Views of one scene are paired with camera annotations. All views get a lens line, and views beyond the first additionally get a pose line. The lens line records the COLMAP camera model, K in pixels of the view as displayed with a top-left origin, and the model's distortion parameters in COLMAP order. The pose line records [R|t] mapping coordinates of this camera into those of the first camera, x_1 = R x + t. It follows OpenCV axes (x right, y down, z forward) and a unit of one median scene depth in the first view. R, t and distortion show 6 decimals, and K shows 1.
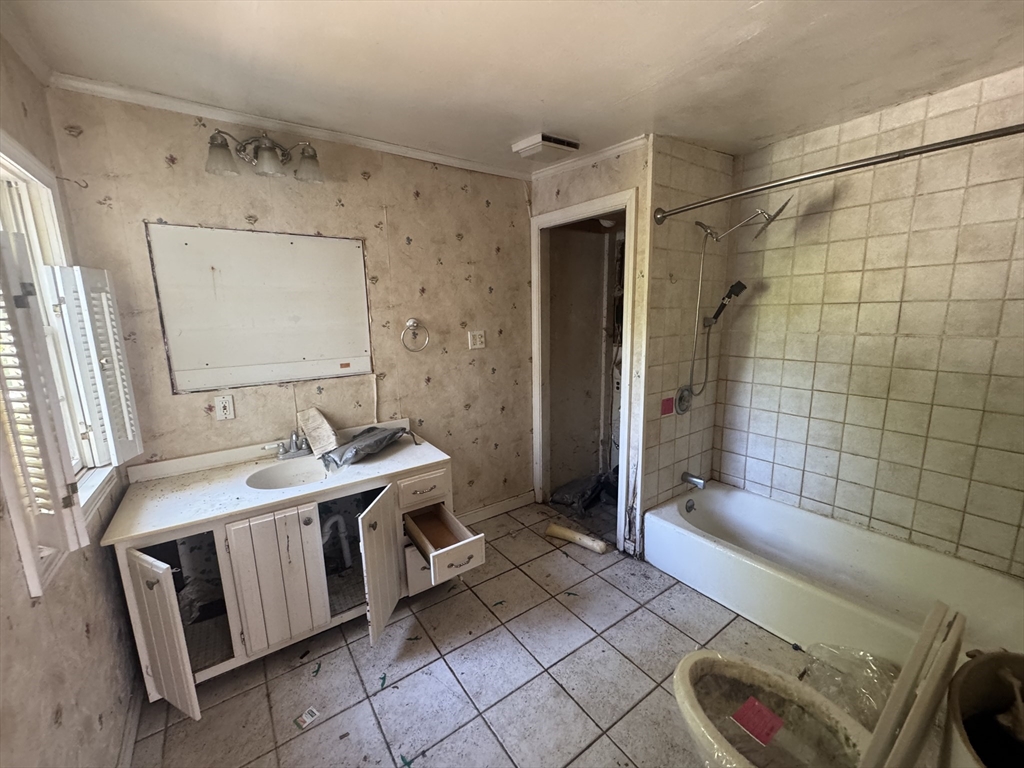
lens RADIAL K [[409.7, 0, 511.2], [0, 409.7, 384.4], [0, 0, 1]] dist [-0.003023, 0.000087]
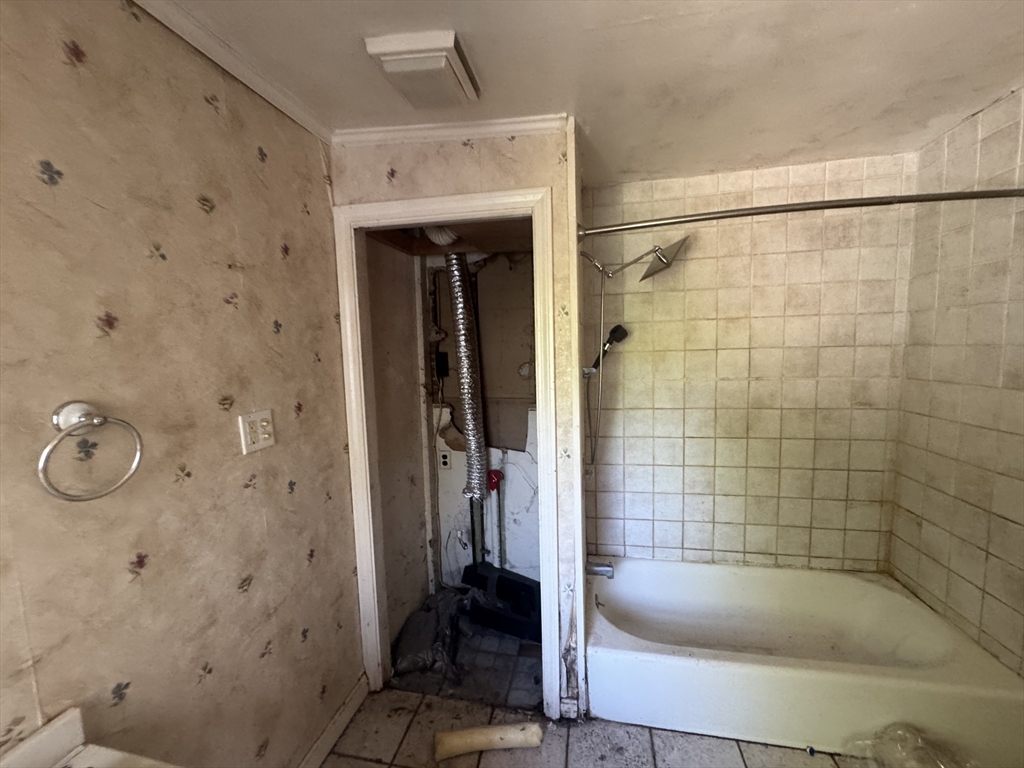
lens RADIAL K [[409.7, 0, 511.2], [0, 409.7, 384.4], [0, 0, 1]] dist [-0.003023, 0.000087]
pose [[0.730109, -0.064136, 0.680314, -0.210732], [0.134721, 0.989555, -0.051291, -0.111724], [-0.669918, 0.129101, 0.731124, 0.521958]]
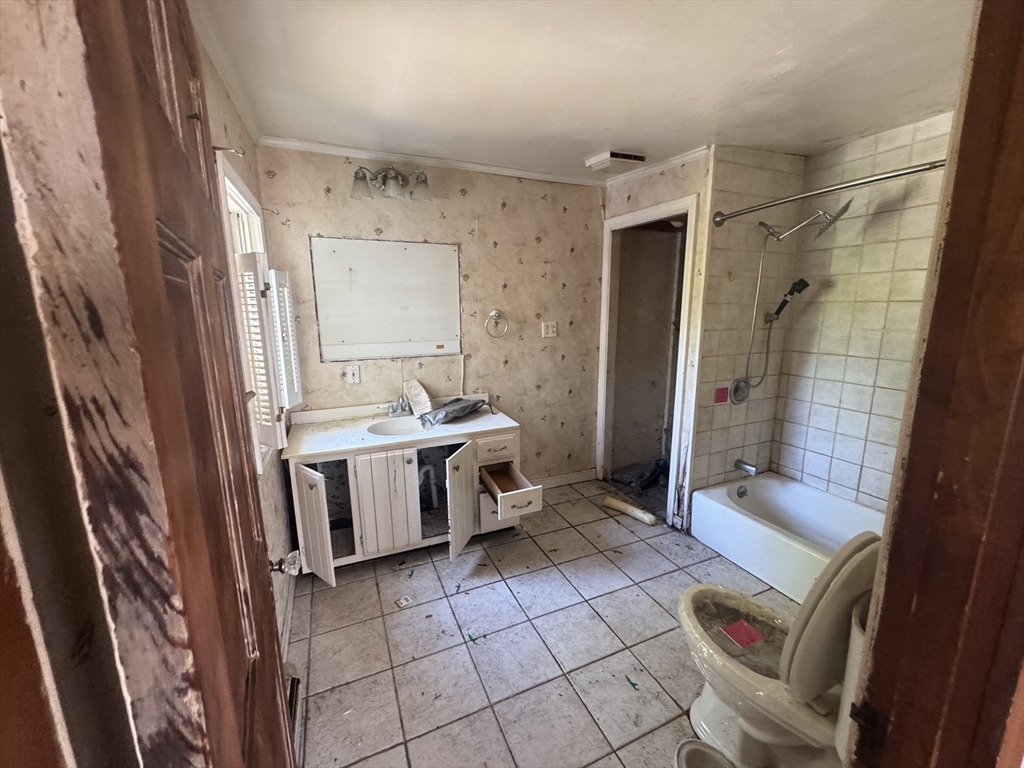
lens RADIAL K [[409.7, 0, 511.2], [0, 409.7, 384.4], [0, 0, 1]] dist [-0.003023, 0.000087]
pose [[0.978626, 0.051918, -0.198985, 0.054059], [-0.049052, 0.998610, 0.019312, 0.031507], [0.199711, -0.009138, 0.979812, -0.164527]]
